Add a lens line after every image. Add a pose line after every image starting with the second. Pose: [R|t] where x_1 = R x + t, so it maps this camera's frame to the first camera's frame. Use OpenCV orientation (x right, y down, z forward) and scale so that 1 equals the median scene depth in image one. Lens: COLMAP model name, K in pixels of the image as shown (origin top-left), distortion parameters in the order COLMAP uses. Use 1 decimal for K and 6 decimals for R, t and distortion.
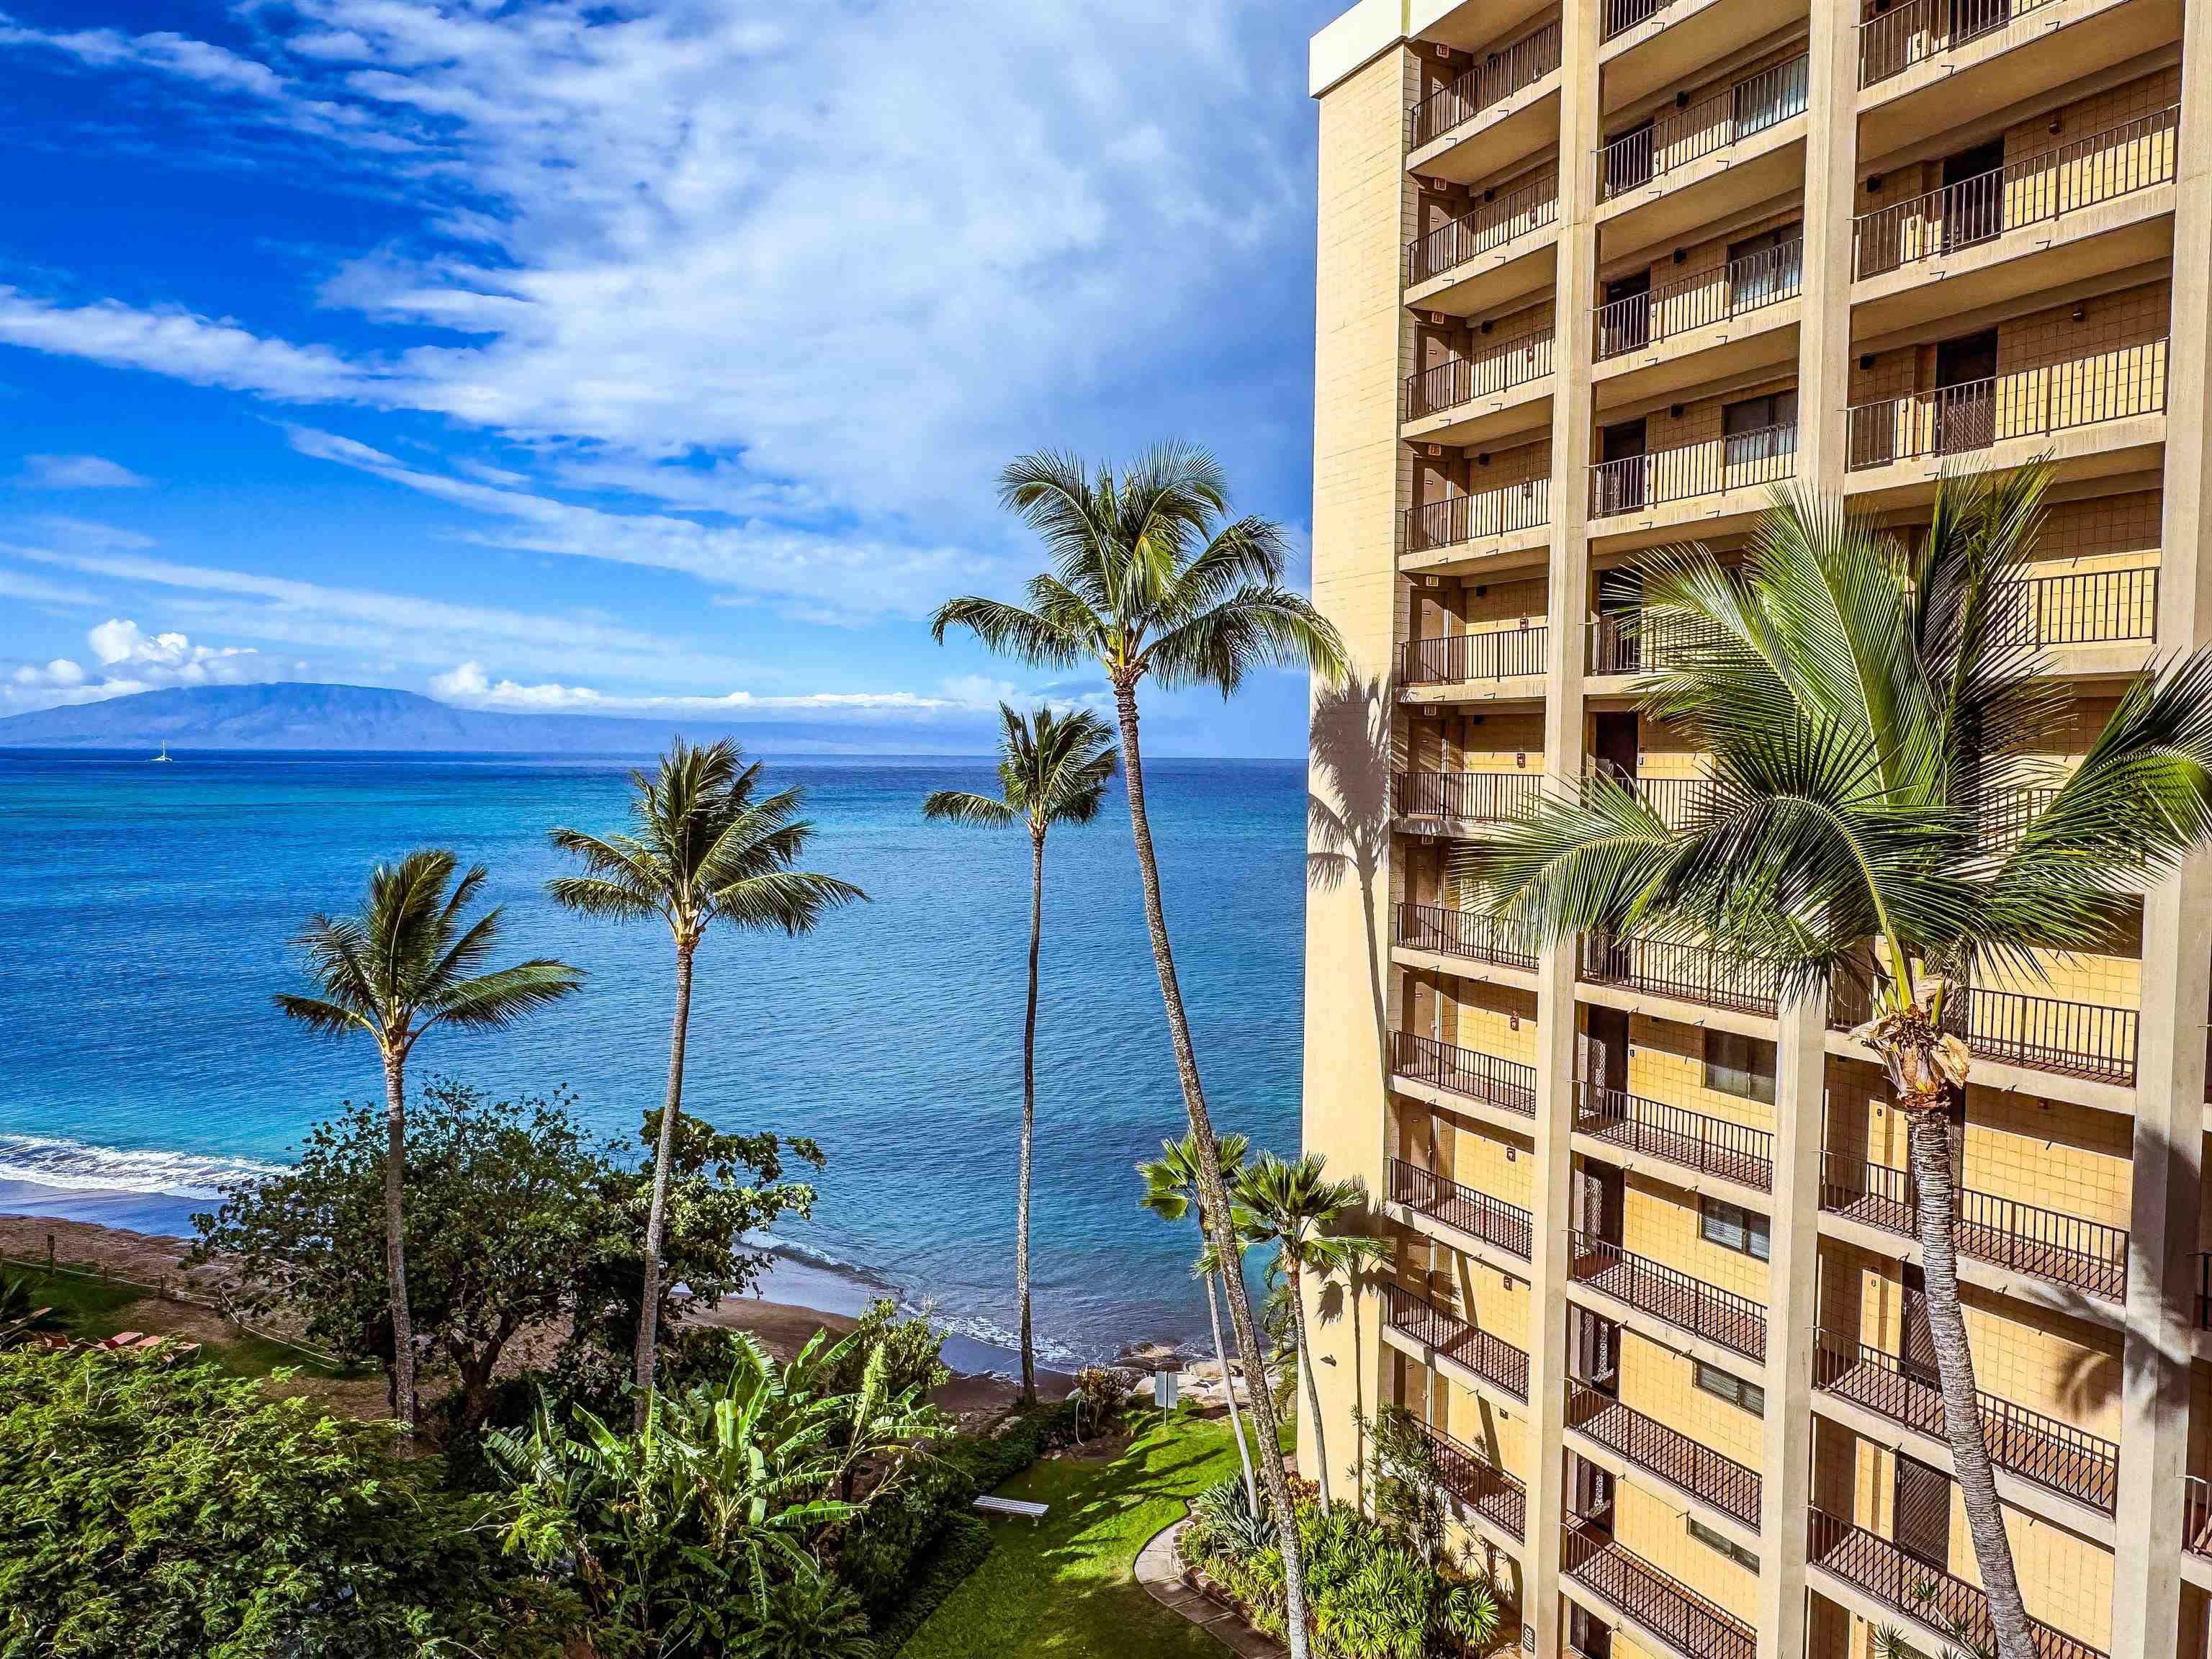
lens RADIAL K [[1508.7, 0, 1115.6], [0, 1508.7, 829.5], [0, 0, 1]] dist [0.003267, 0.002490]
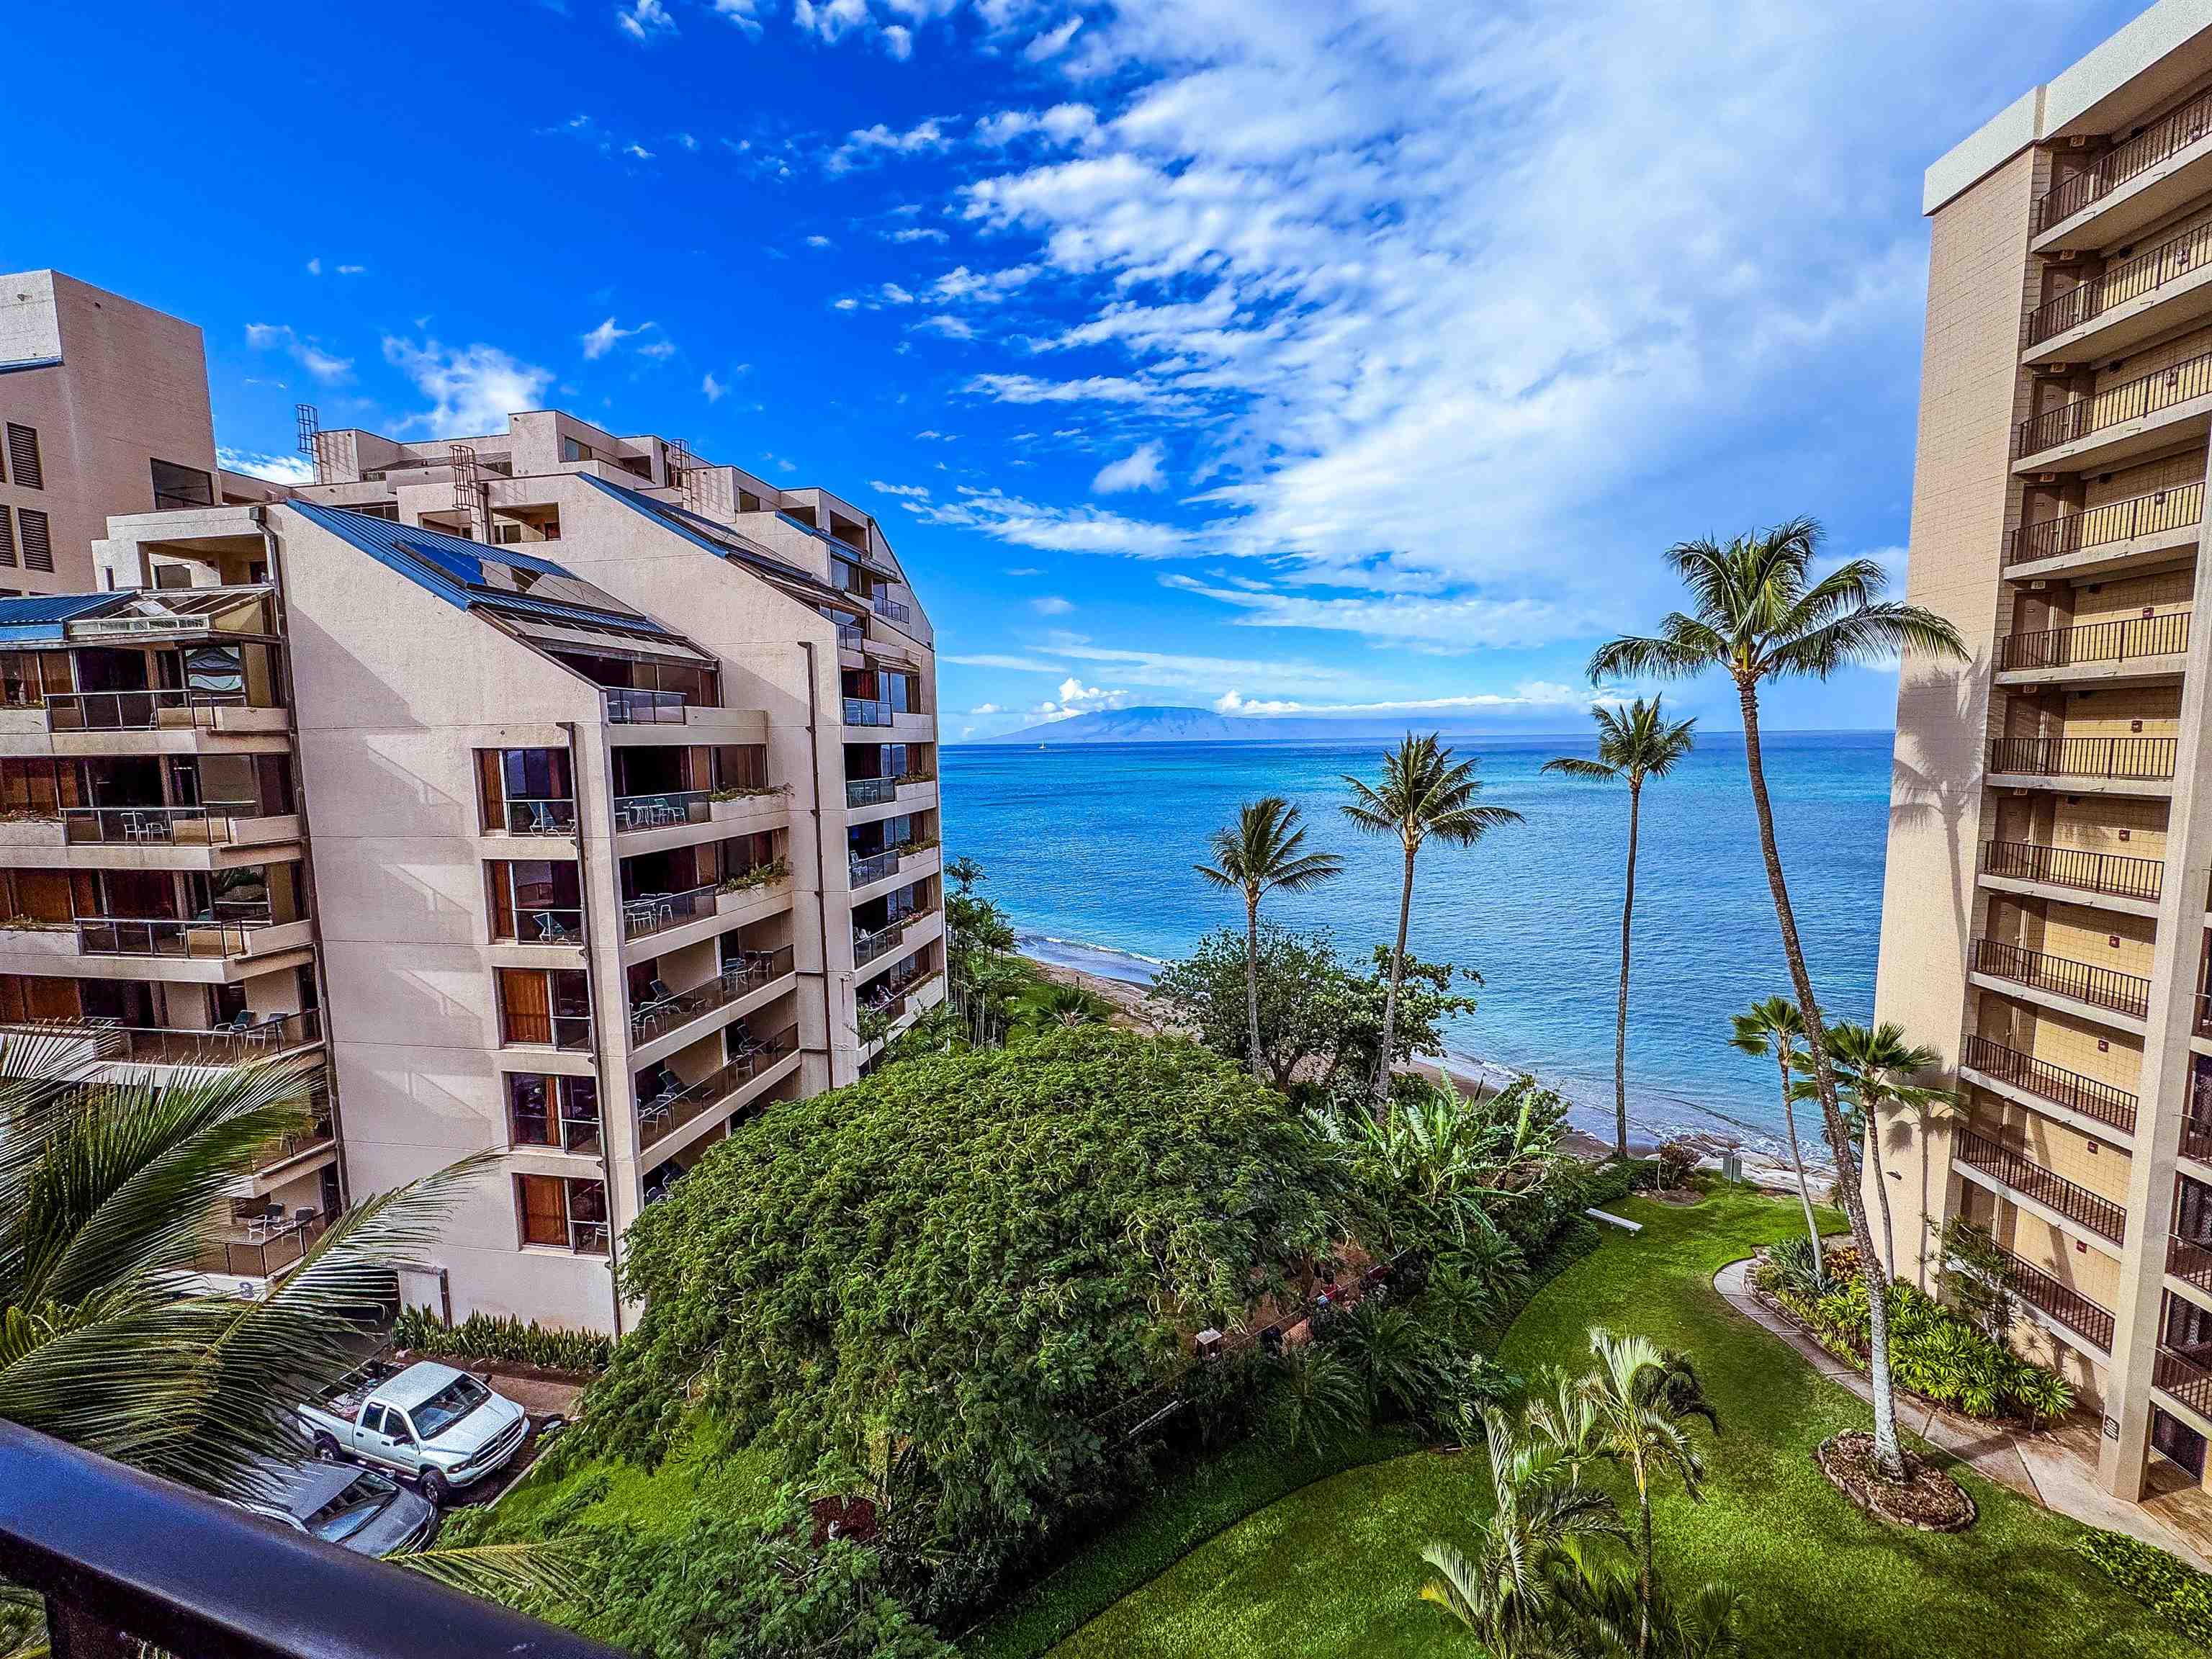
lens RADIAL K [[883.8, 0, 1099.1], [0, 883.8, 830.2], [0, 0, 1]] dist [0.000349, 0.000084]
pose [[0.854941, 0.027568, -0.517993, -0.071122], [0.000182, 0.998571, 0.053445, -0.000791], [0.518726, -0.045787, 0.853714, -0.038747]]
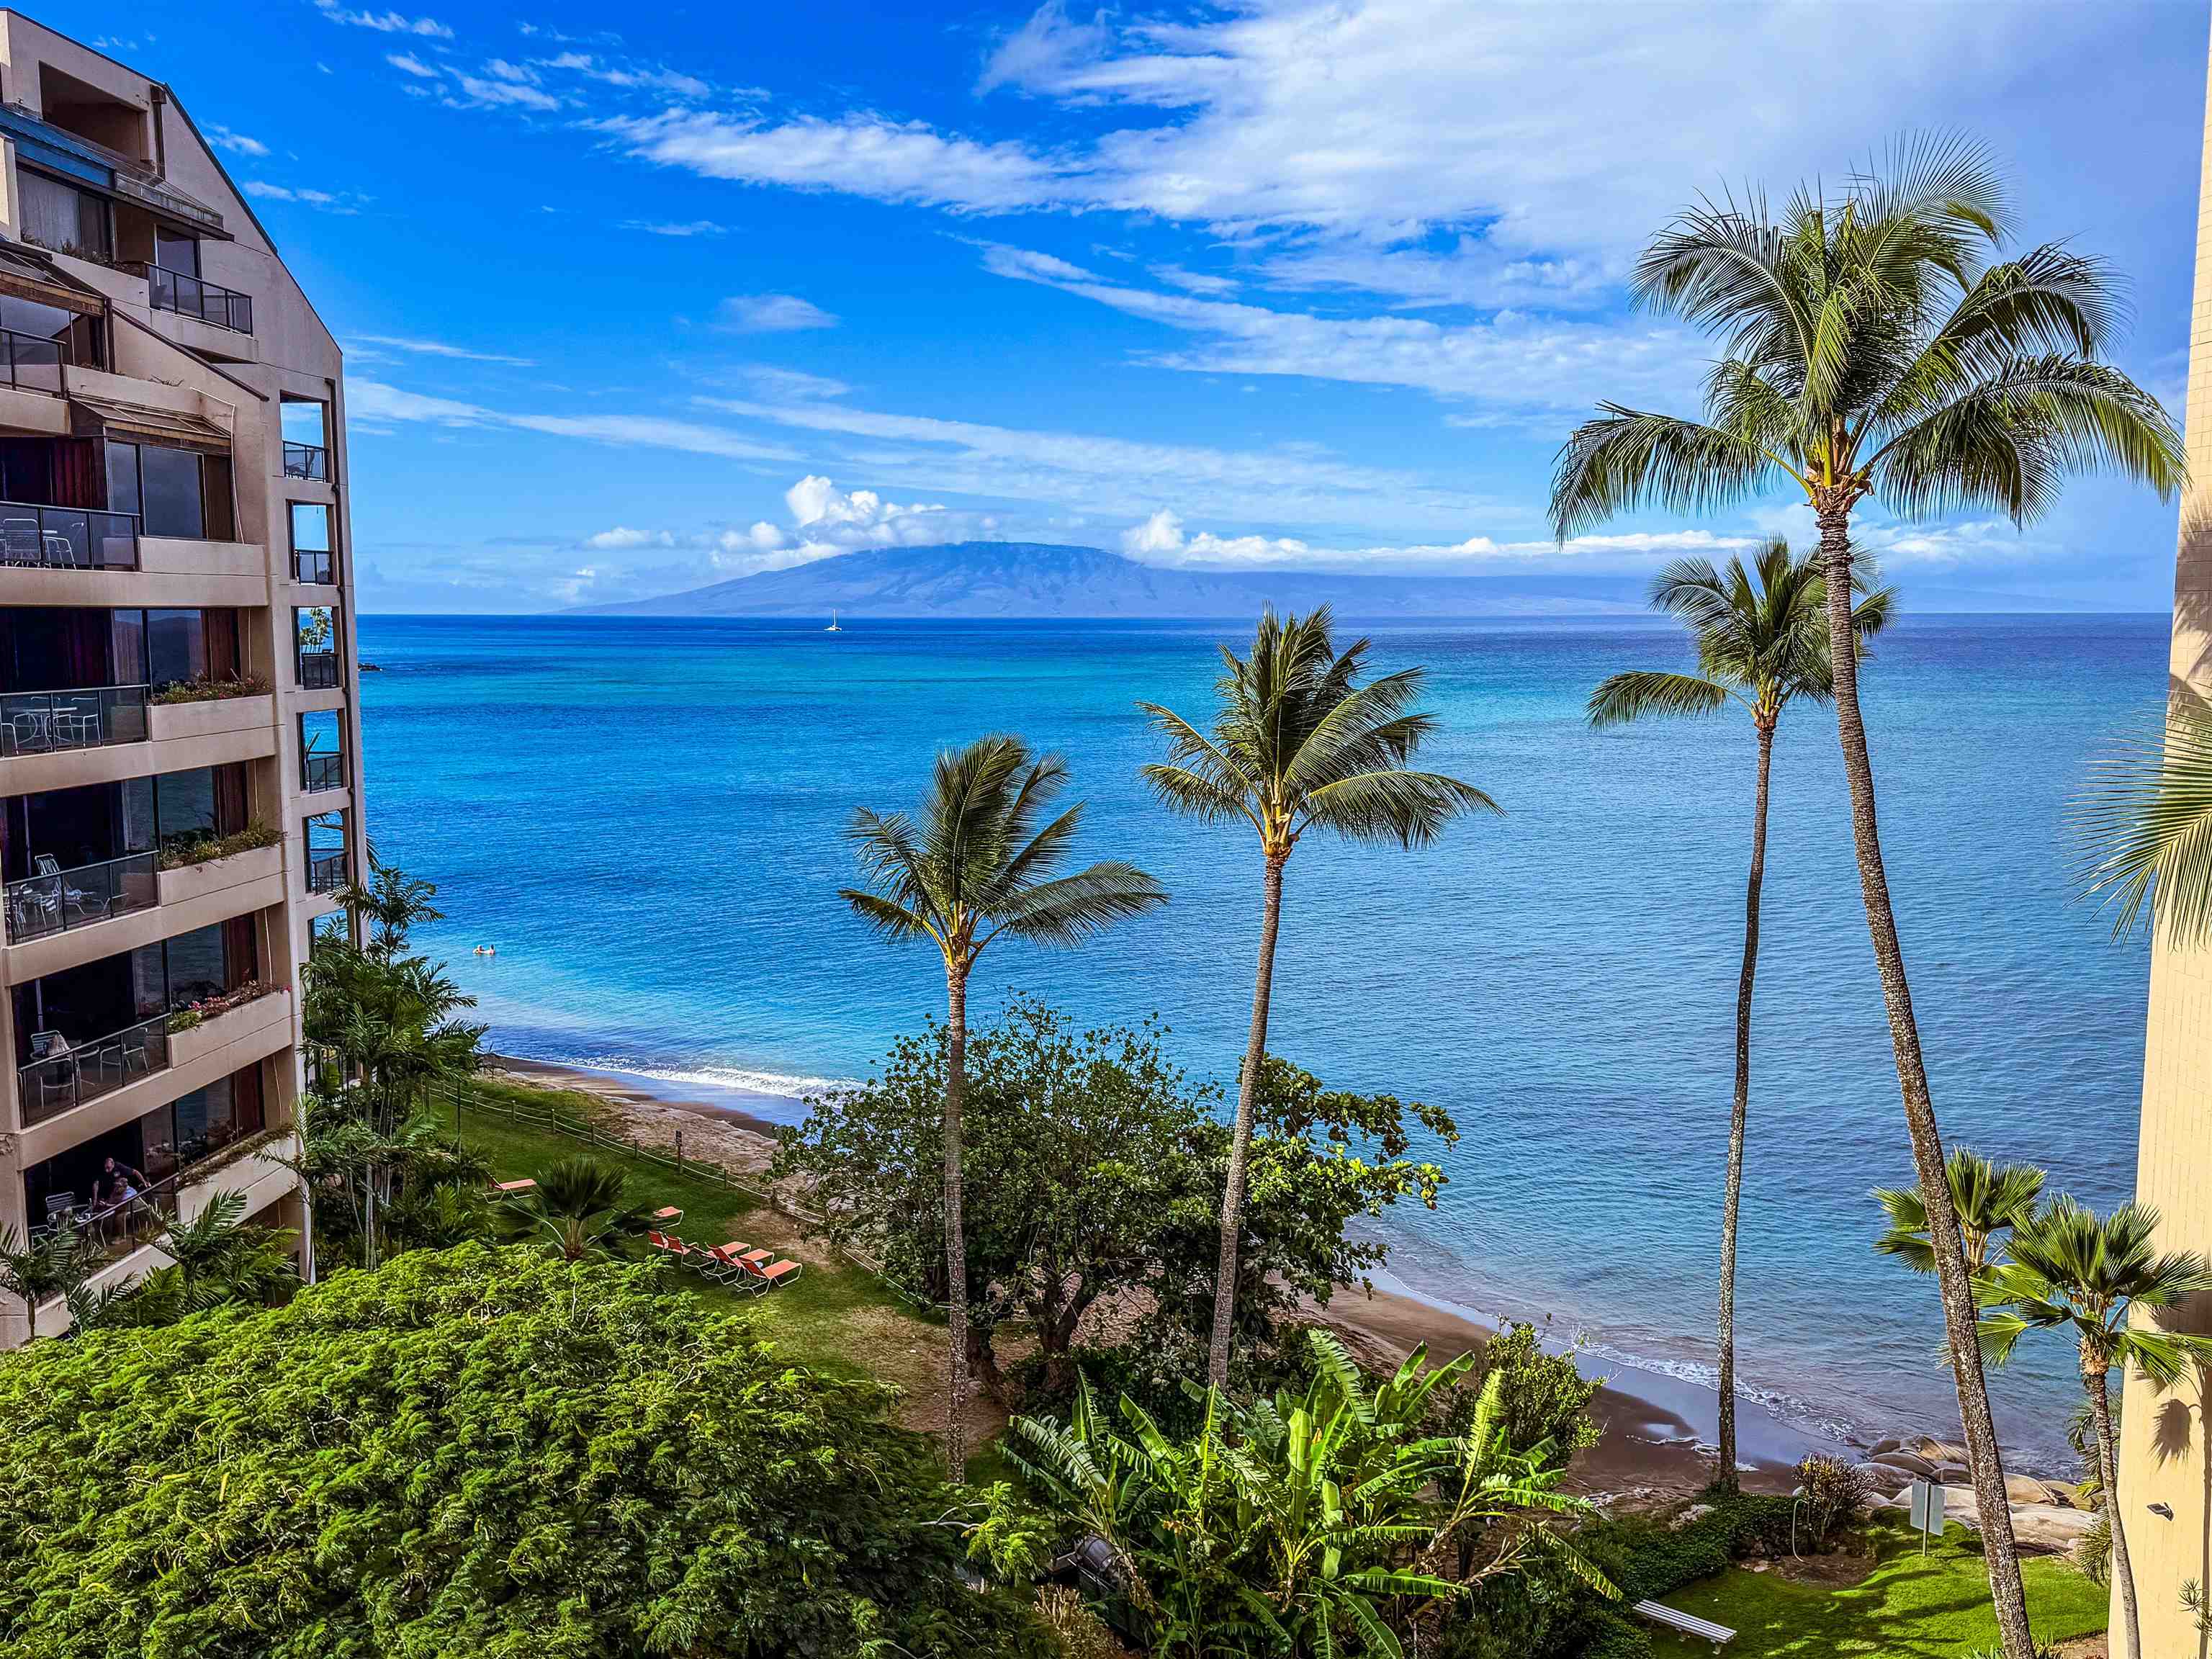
lens RADIAL K [[1899.0, 0, 1150.2], [0, 1899.0, 833.3], [0, 0, 1]] dist [0.193398, -0.399733]
pose [[0.911508, 0.036741, -0.409637, 0.080093], [-0.010873, 0.997806, 0.065301, -0.002475], [0.411138, -0.055069, 0.909908, 0.041324]]
